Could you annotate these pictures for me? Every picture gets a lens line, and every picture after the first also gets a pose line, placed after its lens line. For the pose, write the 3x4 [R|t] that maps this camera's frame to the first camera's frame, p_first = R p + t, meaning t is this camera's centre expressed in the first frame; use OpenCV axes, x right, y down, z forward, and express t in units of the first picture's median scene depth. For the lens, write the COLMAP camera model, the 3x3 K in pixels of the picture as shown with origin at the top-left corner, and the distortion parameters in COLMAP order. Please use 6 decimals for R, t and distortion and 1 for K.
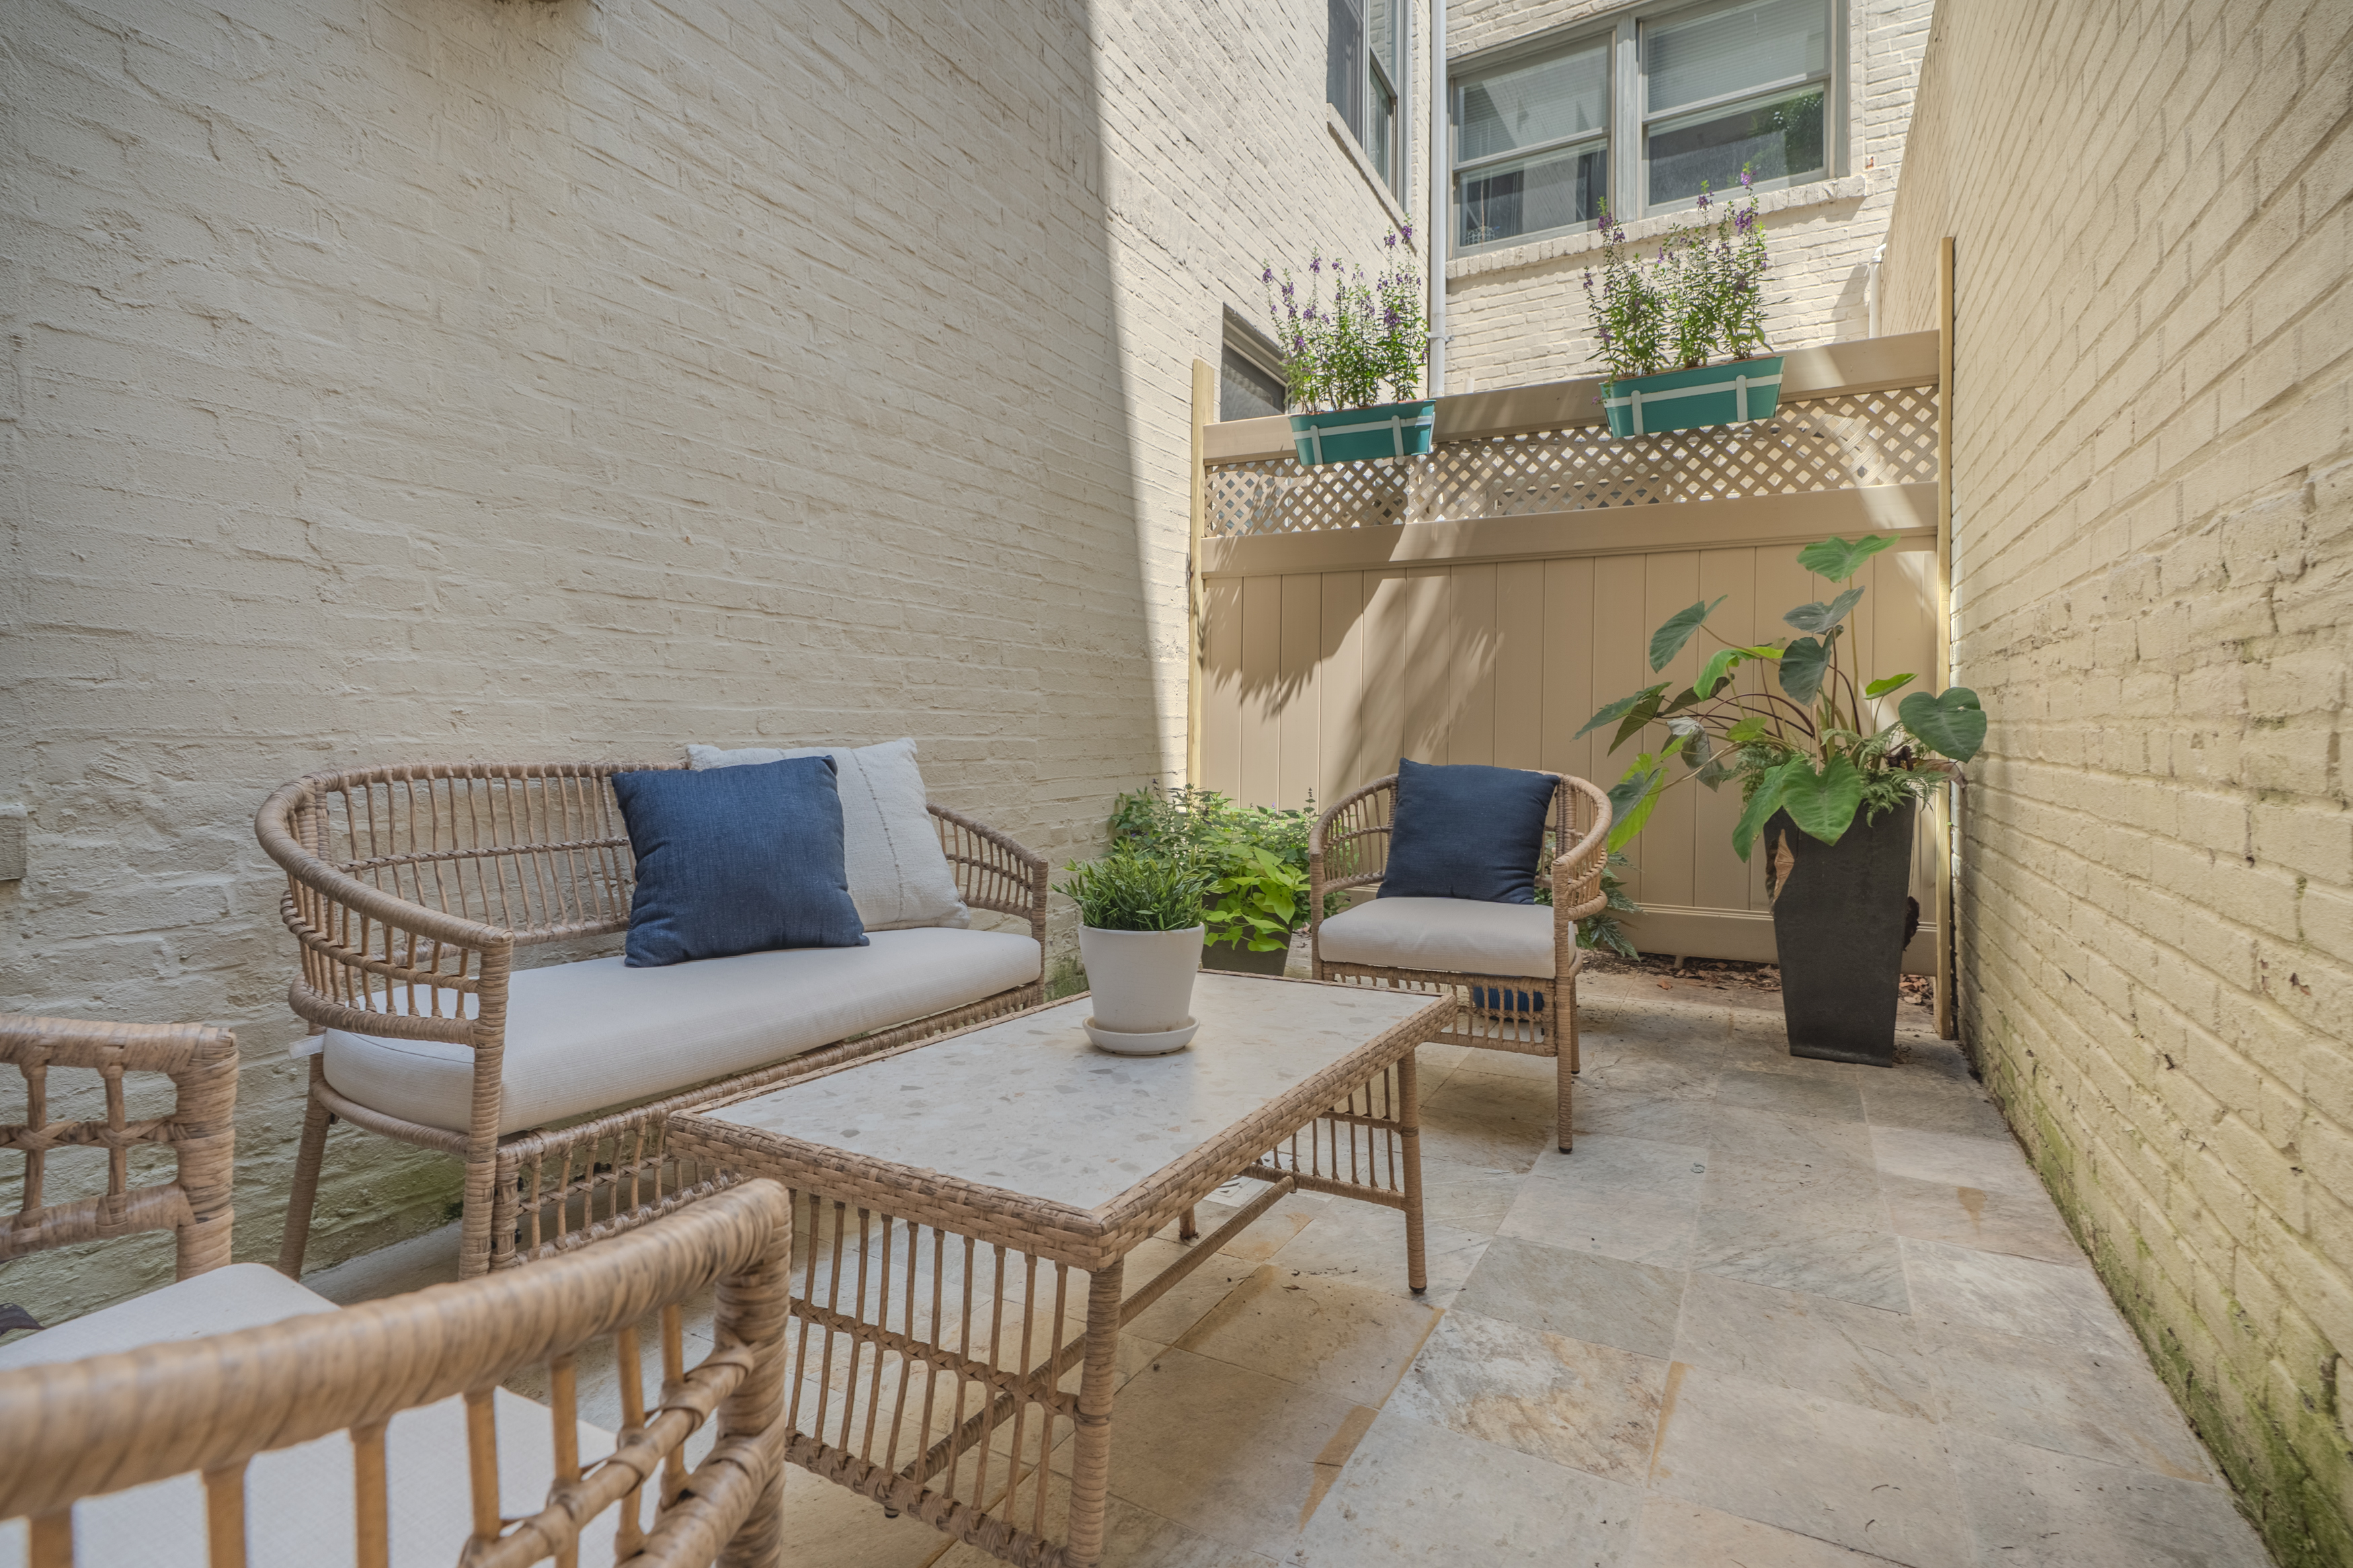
lens RADIAL K [[1094.1, 0, 1187.7], [0, 1094.1, 729.7], [0, 0, 1]] dist [-0.006072, 0.001704]
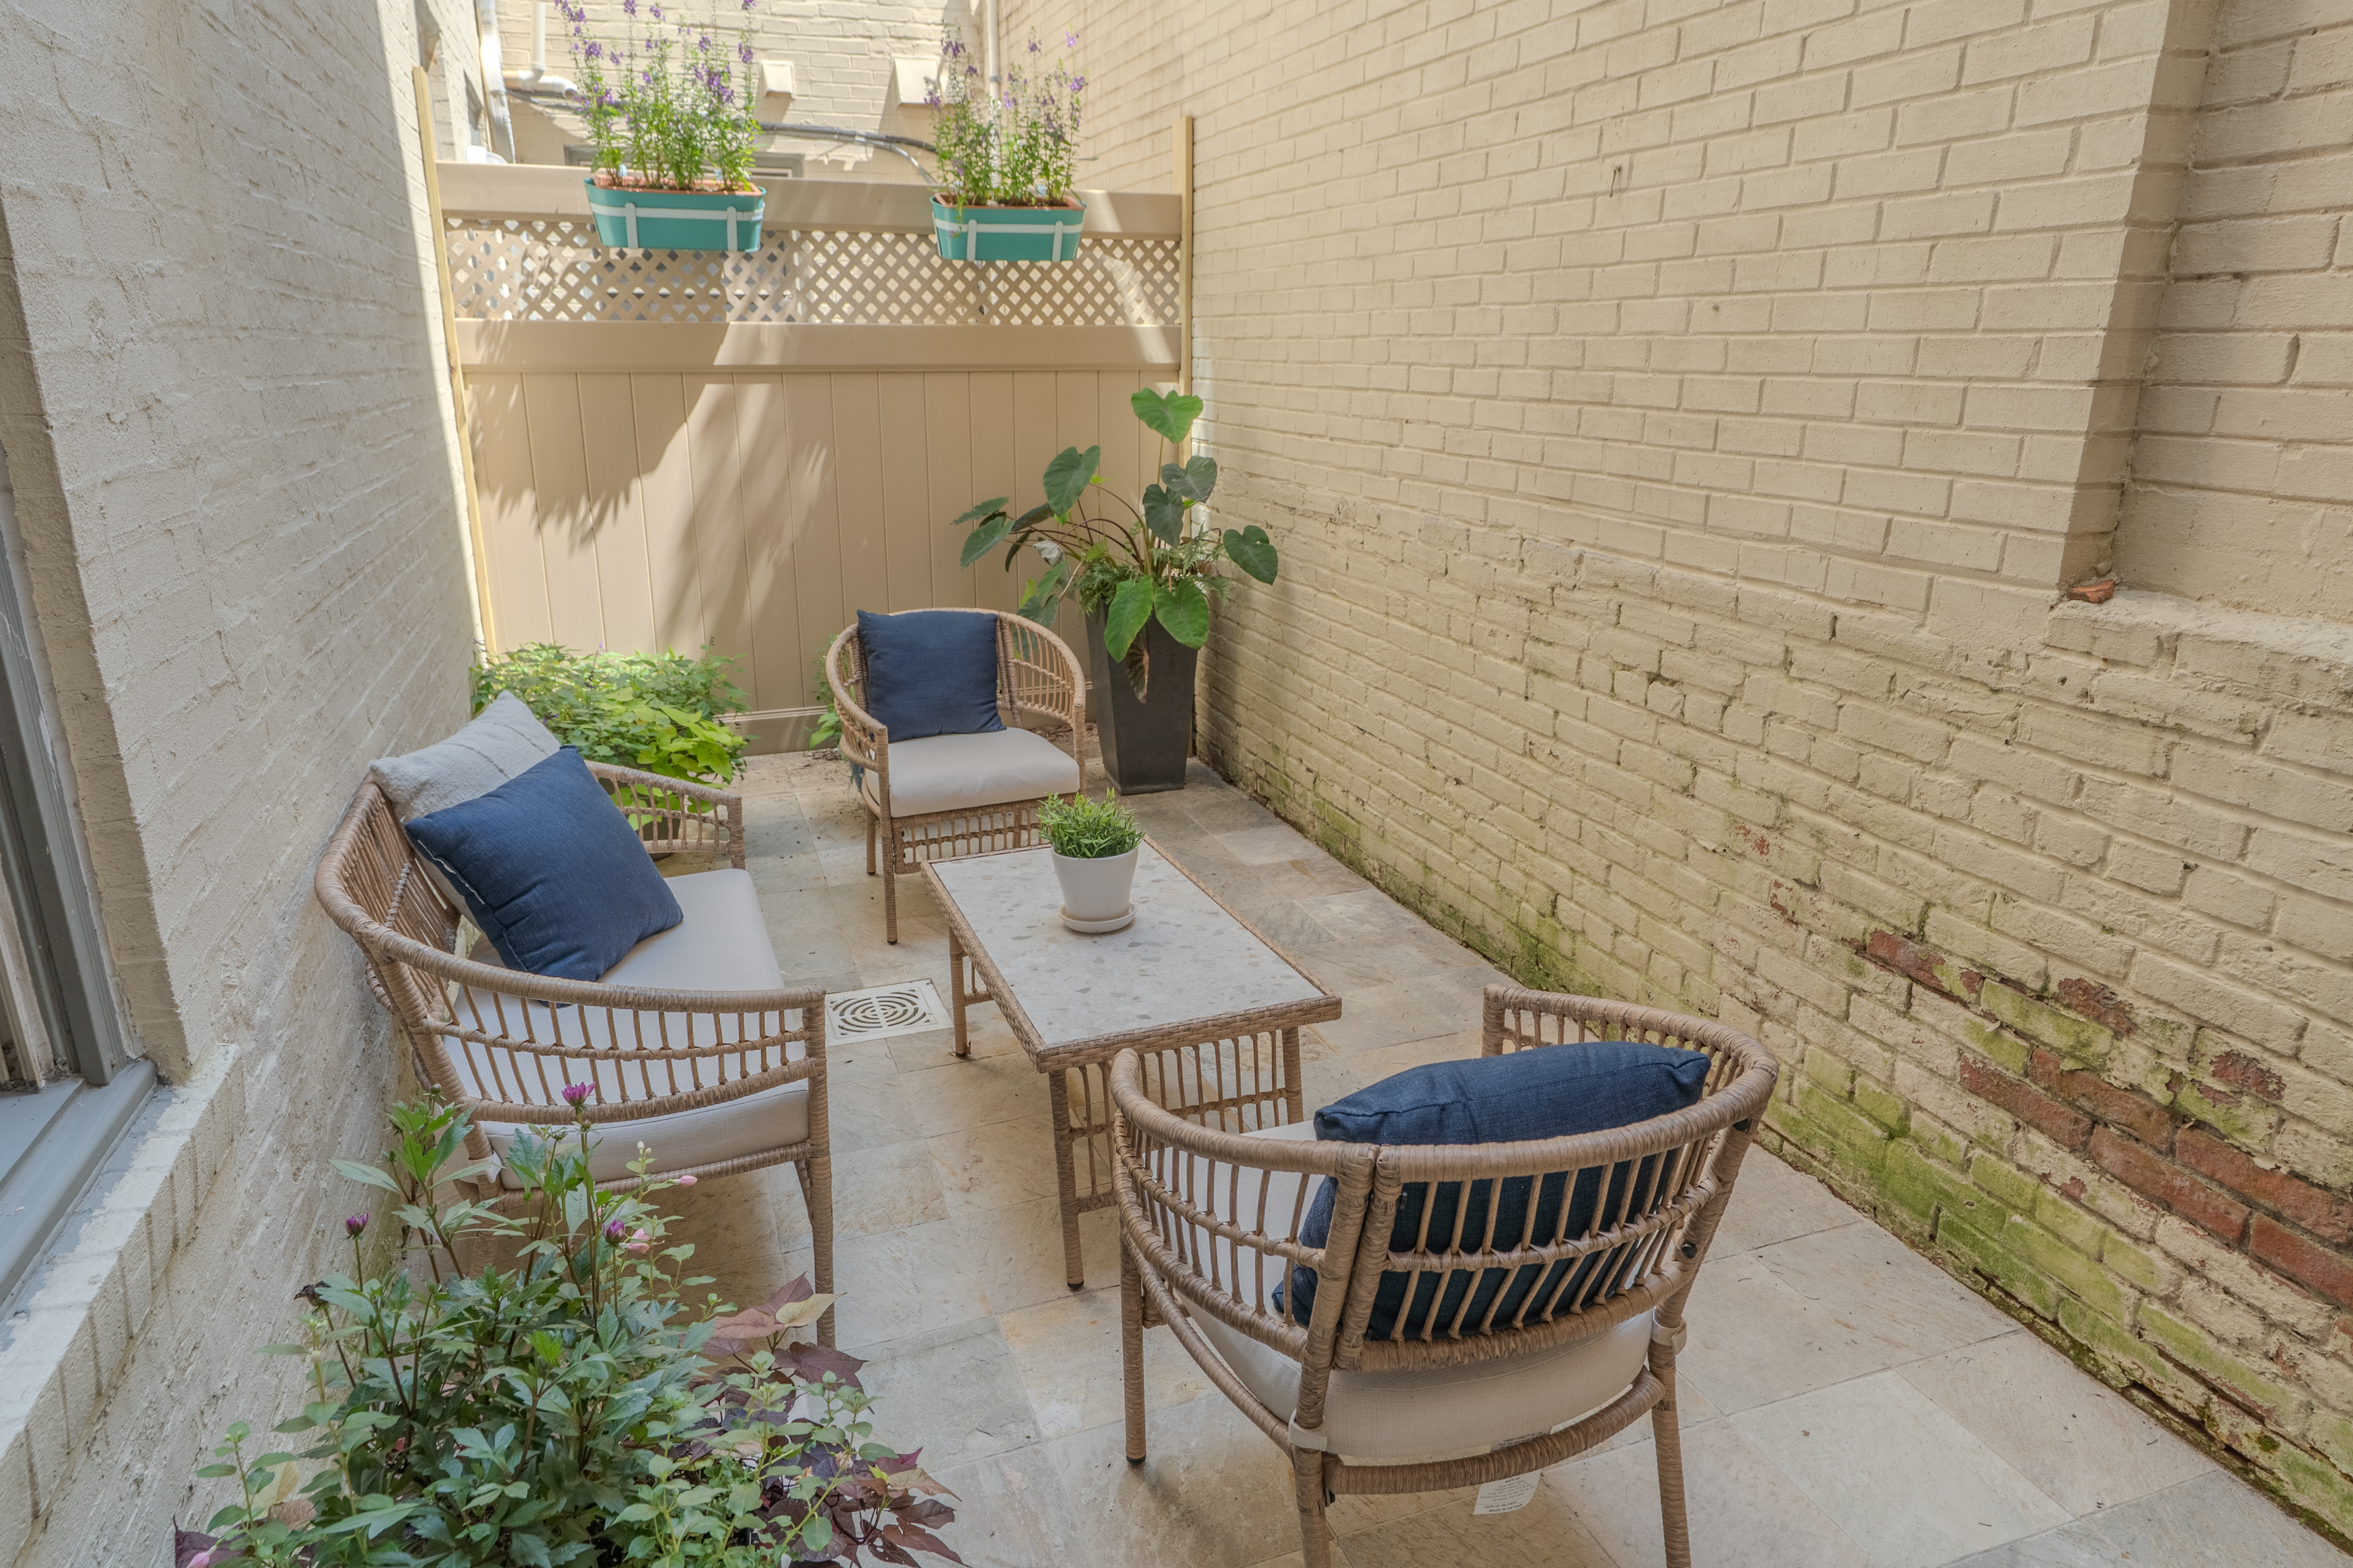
lens RADIAL K [[1413.4, 0, 1213.0], [0, 1413.4, 784.0], [0, 0, 1]] dist [-0.003706, -0.000597]
pose [[0.646899, -0.224322, 0.728836, -0.915613], [-0.002357, 0.955163, 0.296073, -0.326865], [-0.762572, -0.193247, 0.617365, -0.191187]]
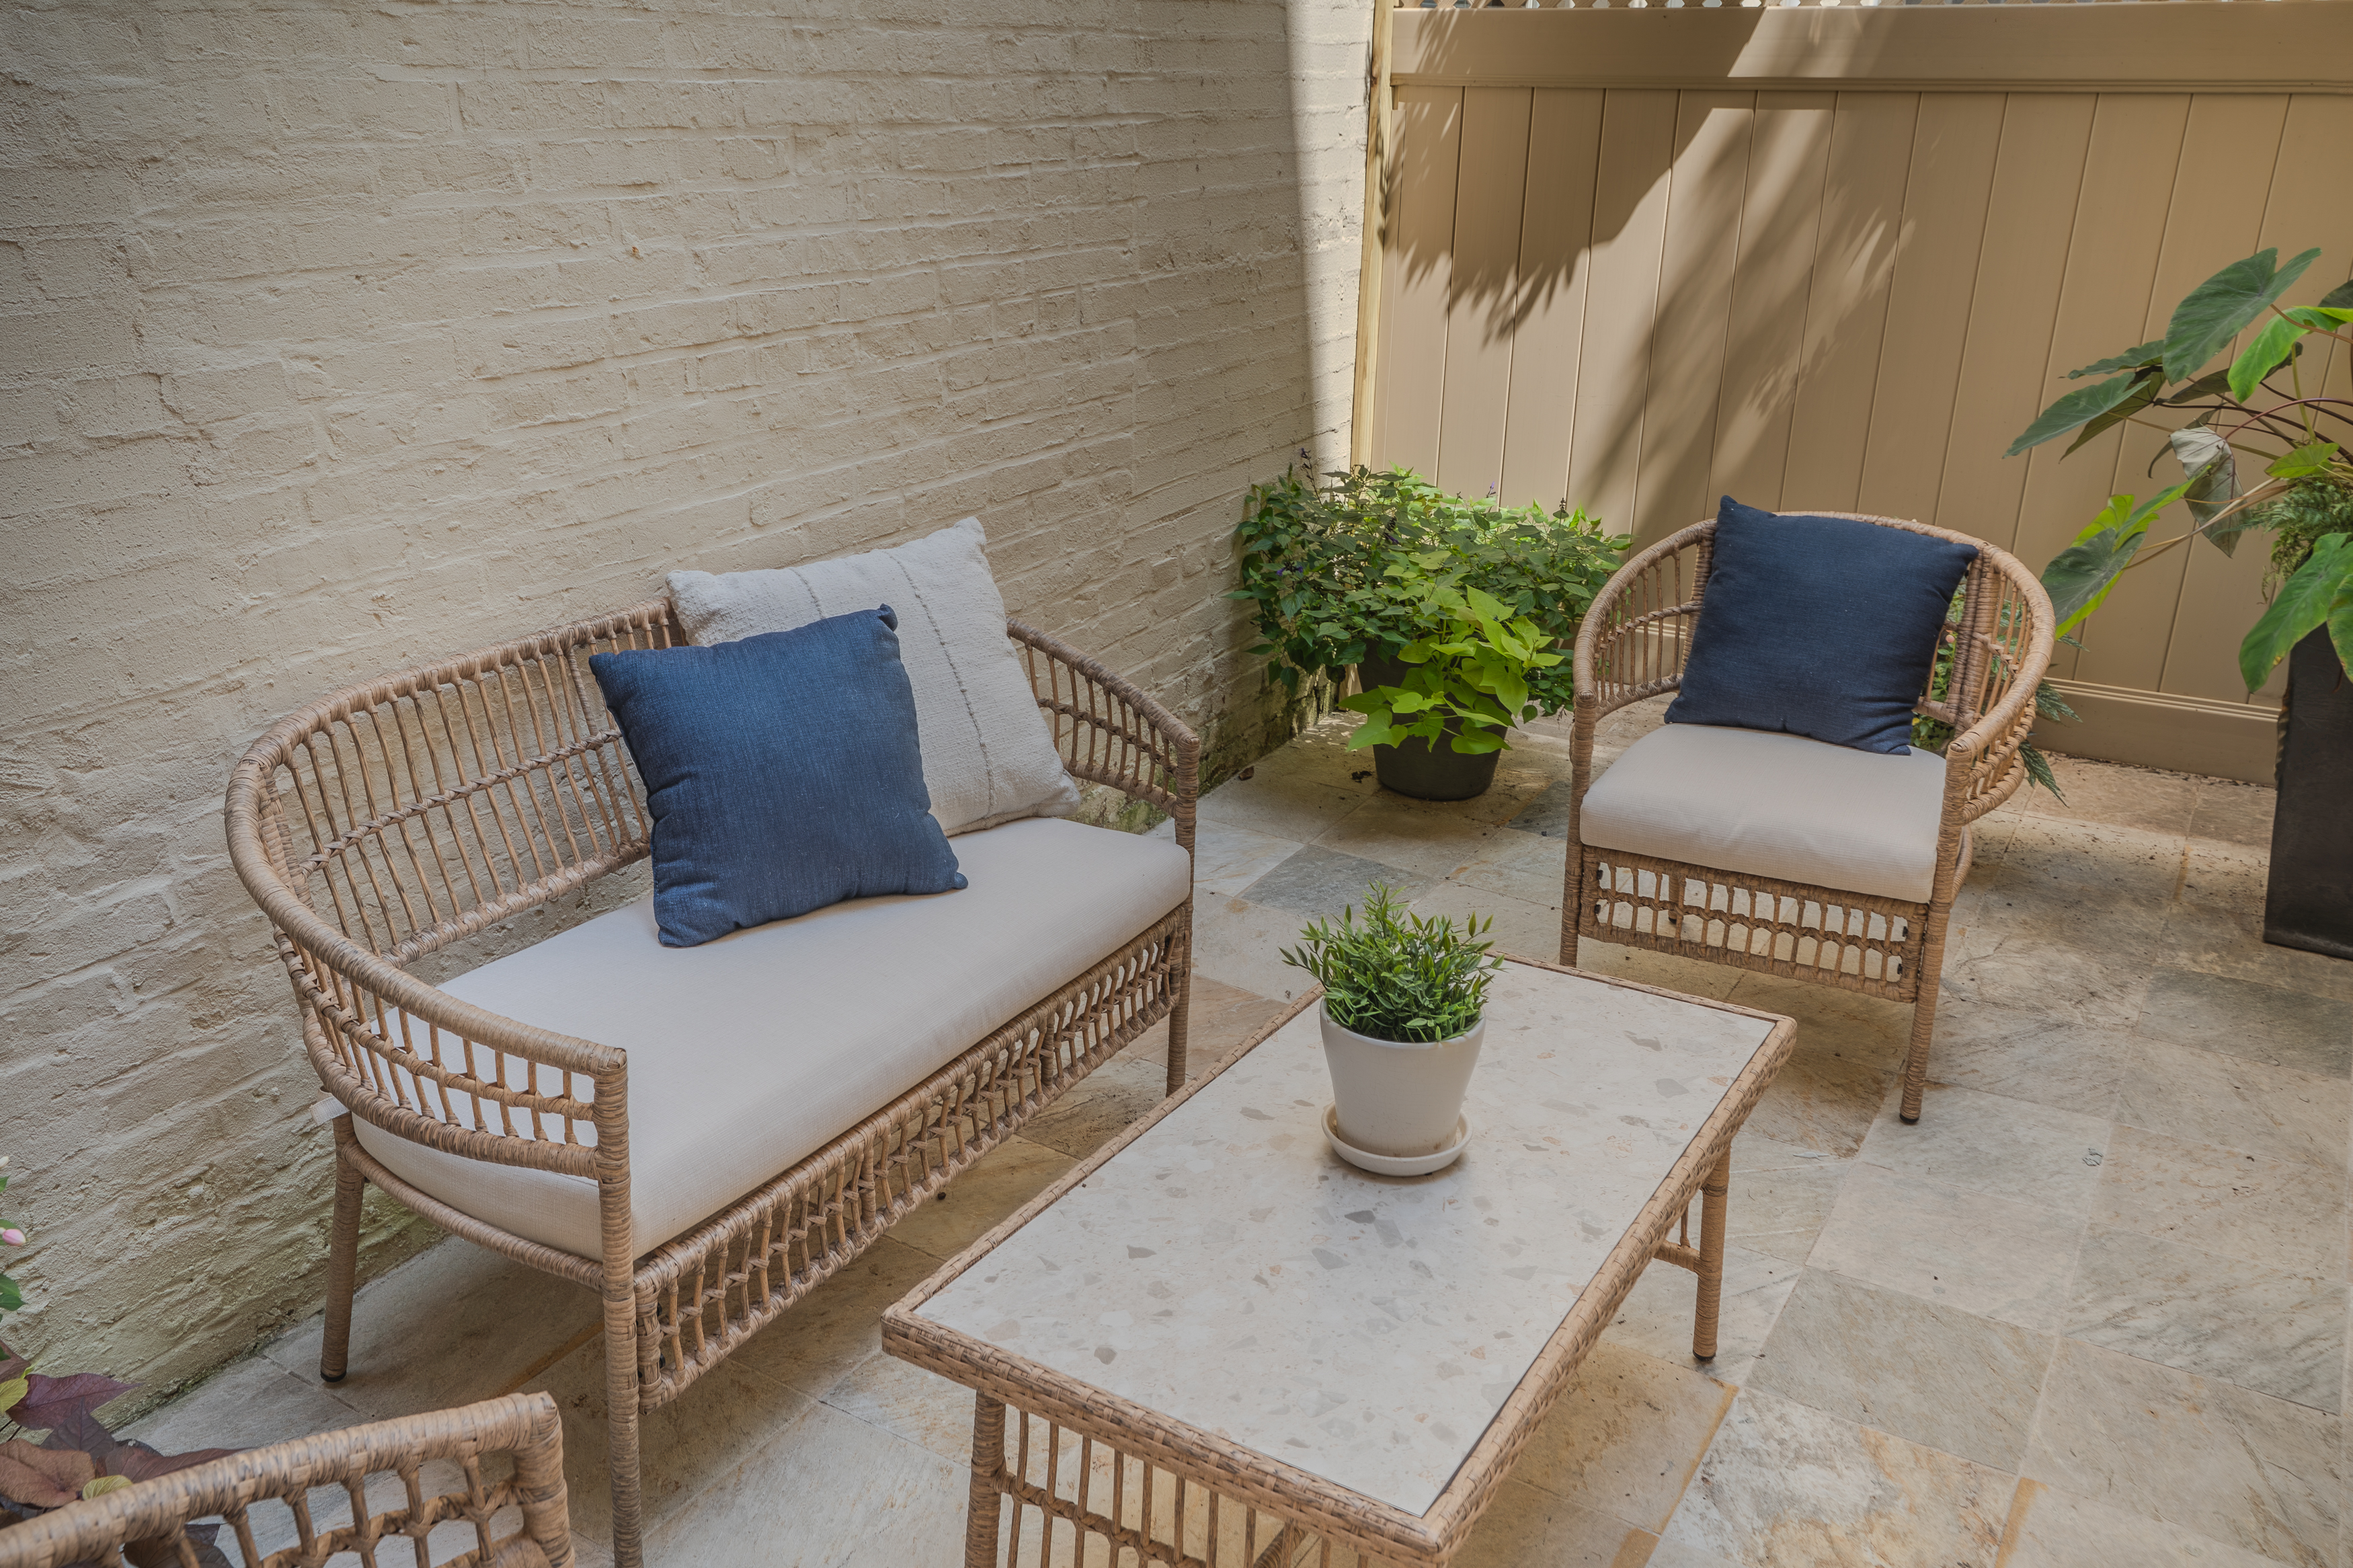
lens RADIAL K [[1882.3, 0, 1176.5], [0, 1882.3, 784.0], [0, 0, 1]] dist [0.012551, -0.011444]
pose [[0.998926, 0.021057, -0.041284, -0.105652], [-0.004863, 0.933527, 0.358473, -0.310604], [0.046088, -0.357887, 0.932627, -0.120544]]
